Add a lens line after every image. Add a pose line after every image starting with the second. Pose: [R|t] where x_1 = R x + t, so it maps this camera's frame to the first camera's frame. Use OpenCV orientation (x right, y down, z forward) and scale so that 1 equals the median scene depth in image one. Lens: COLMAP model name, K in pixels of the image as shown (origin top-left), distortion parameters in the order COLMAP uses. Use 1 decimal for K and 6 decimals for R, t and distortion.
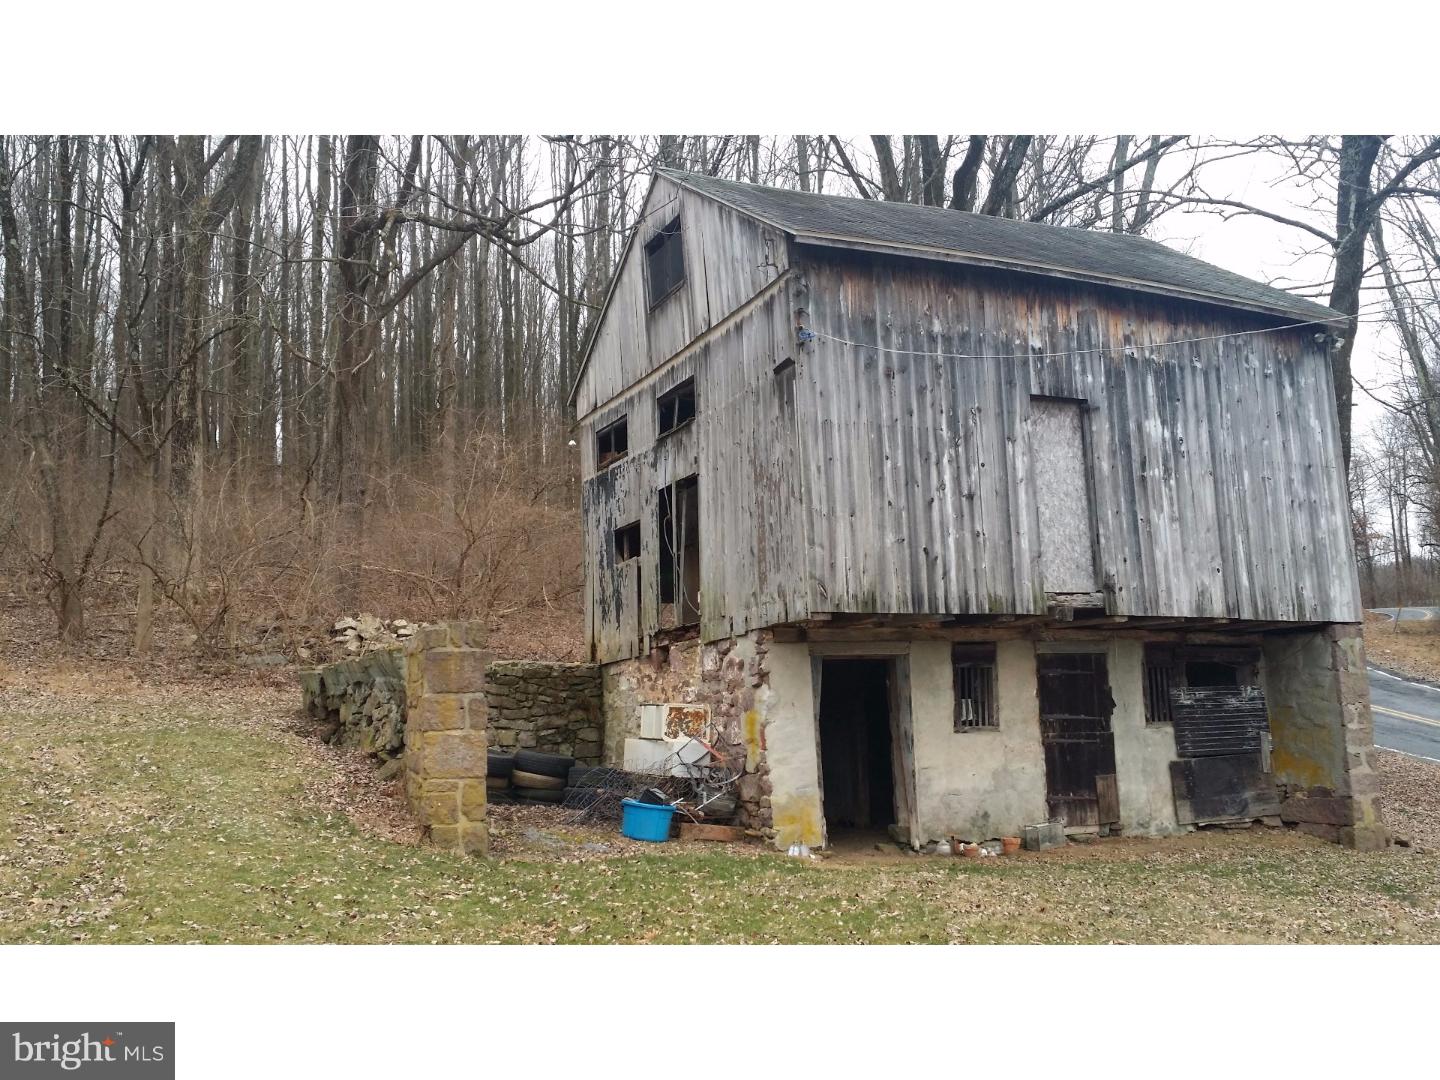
lens RADIAL K [[1315.1, 0, 710.5], [0, 1315.1, 523.8], [0, 0, 1]] dist [0.146607, -0.343450]
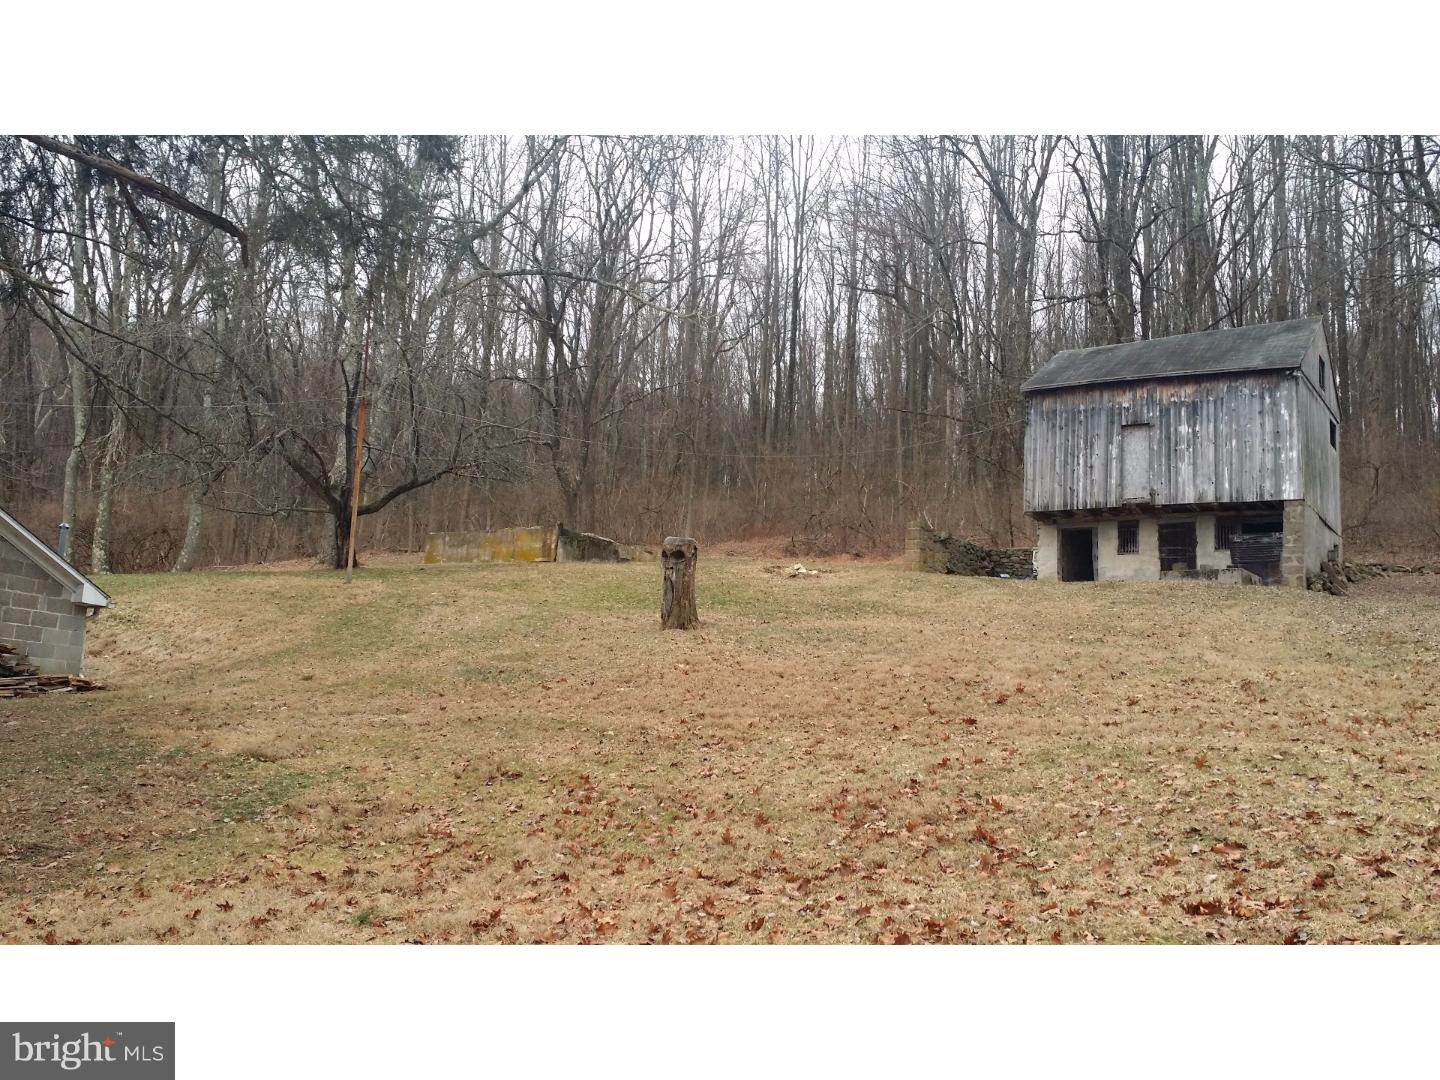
lens RADIAL K [[1315.1, 0, 710.5], [0, 1315.1, 523.8], [0, 0, 1]] dist [0.146607, -0.343450]
pose [[0.532096, -0.081429, -0.842759, 1.993426], [0.062795, 0.996419, -0.056629, 0.194935], [0.844352, -0.022788, 0.535304, -1.109828]]
